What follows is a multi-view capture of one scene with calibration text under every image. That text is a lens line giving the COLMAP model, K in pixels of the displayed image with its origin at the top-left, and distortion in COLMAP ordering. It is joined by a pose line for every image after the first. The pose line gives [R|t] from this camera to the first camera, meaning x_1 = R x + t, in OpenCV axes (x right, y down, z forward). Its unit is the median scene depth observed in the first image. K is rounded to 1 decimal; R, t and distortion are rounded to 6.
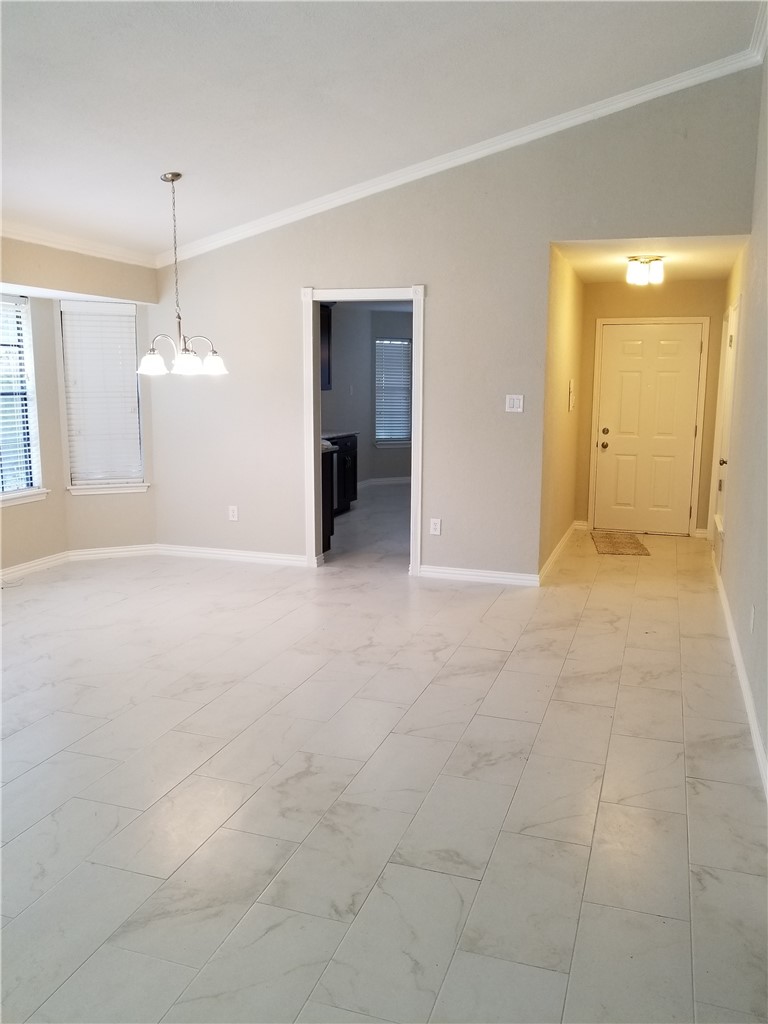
lens RADIAL K [[818.2, 0, 384.0], [0, 818.2, 512.0], [0, 0, 1]] dist [-0.005882, -0.002699]
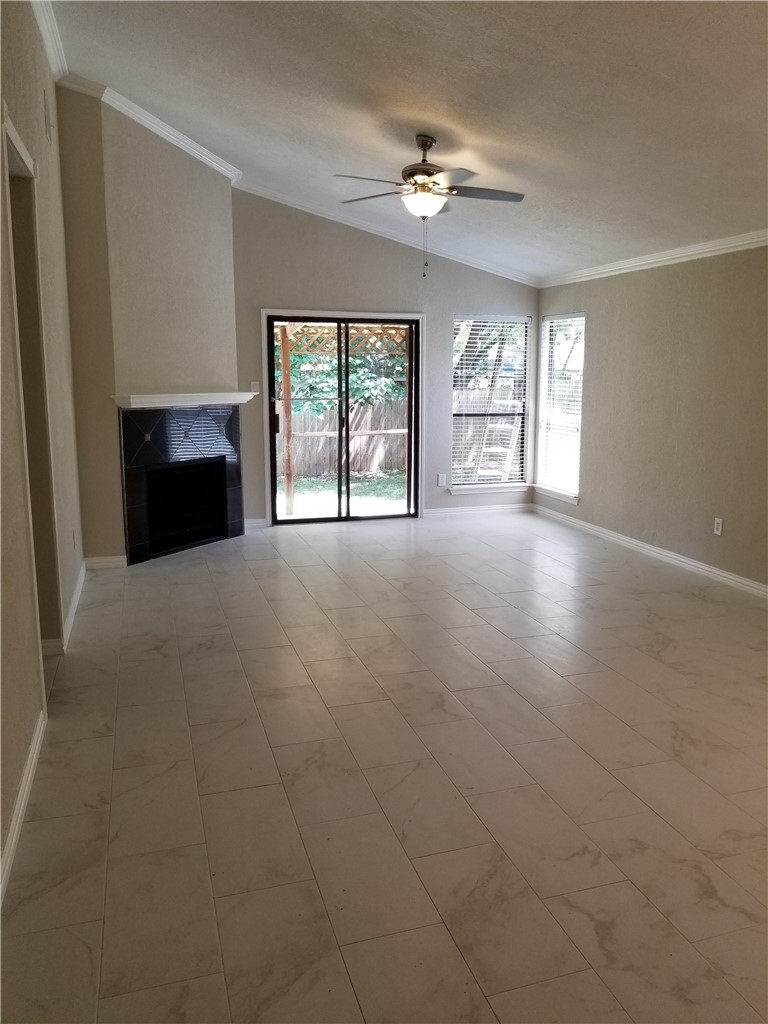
lens RADIAL K [[818.2, 0, 384.0], [0, 818.2, 512.0], [0, 0, 1]] dist [-0.005882, -0.002699]
pose [[-0.813517, 0.086853, -0.575019, 0.464248], [-0.106658, 0.949729, 0.294346, -0.210767], [0.571677, 0.300786, -0.763357, 1.333783]]
